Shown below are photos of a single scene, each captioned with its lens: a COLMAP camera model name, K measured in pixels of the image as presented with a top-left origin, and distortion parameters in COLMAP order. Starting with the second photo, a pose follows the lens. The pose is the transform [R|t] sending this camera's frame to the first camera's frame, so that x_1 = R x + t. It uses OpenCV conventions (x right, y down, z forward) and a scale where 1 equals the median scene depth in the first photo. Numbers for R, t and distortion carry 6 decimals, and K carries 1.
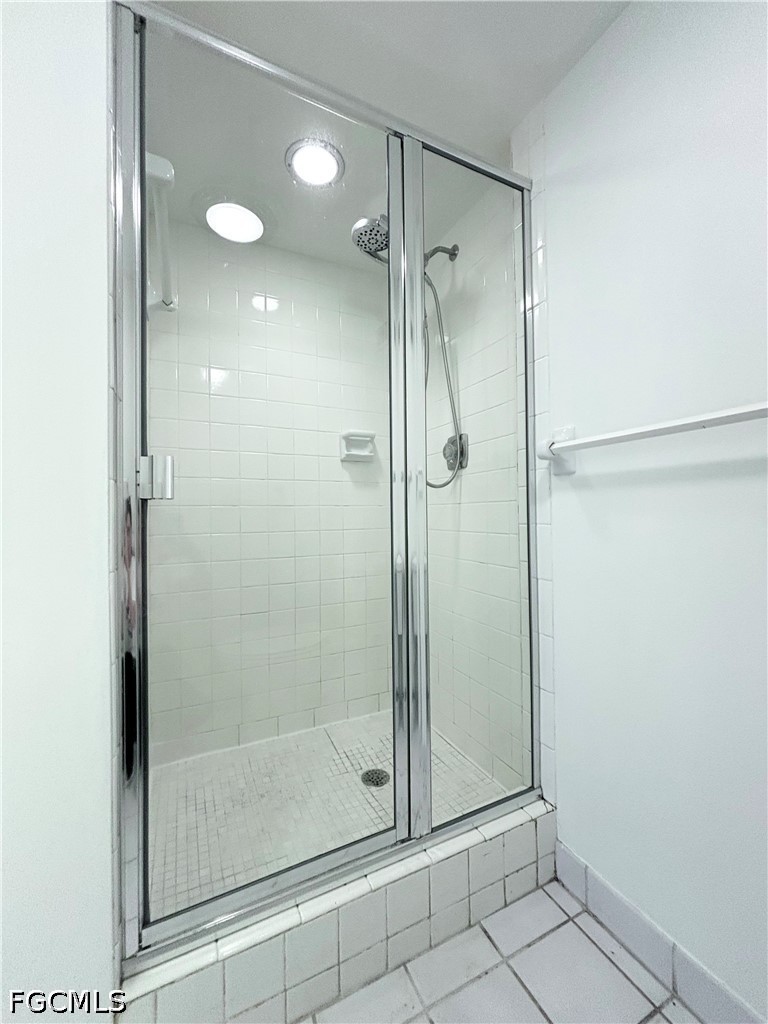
lens RADIAL K [[411.9, 0, 385.9], [0, 411.9, 513.0], [0, 0, 1]] dist [-0.002720, -0.000285]
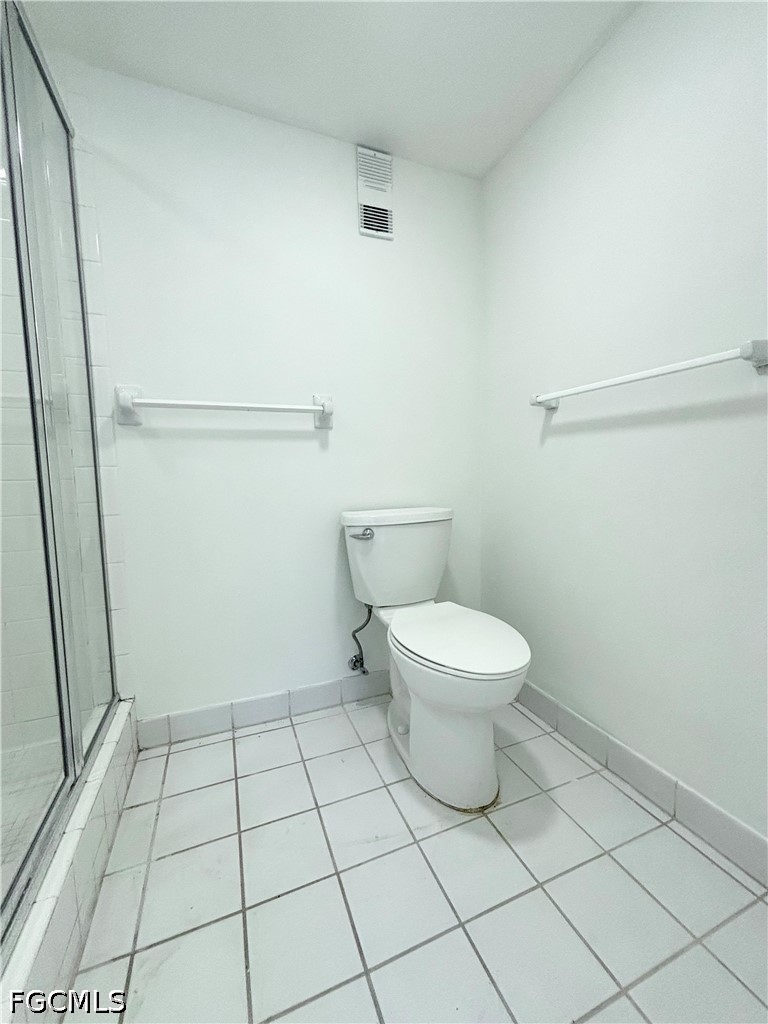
lens RADIAL K [[411.9, 0, 384.2], [0, 411.9, 509.6], [0, 0, 1]] dist [-0.002720, -0.000285]
pose [[0.075731, -0.083571, 0.993620, -0.767590], [0.016218, 0.996453, 0.082573, 0.071181], [-0.996996, 0.009861, 0.076818, 0.163928]]
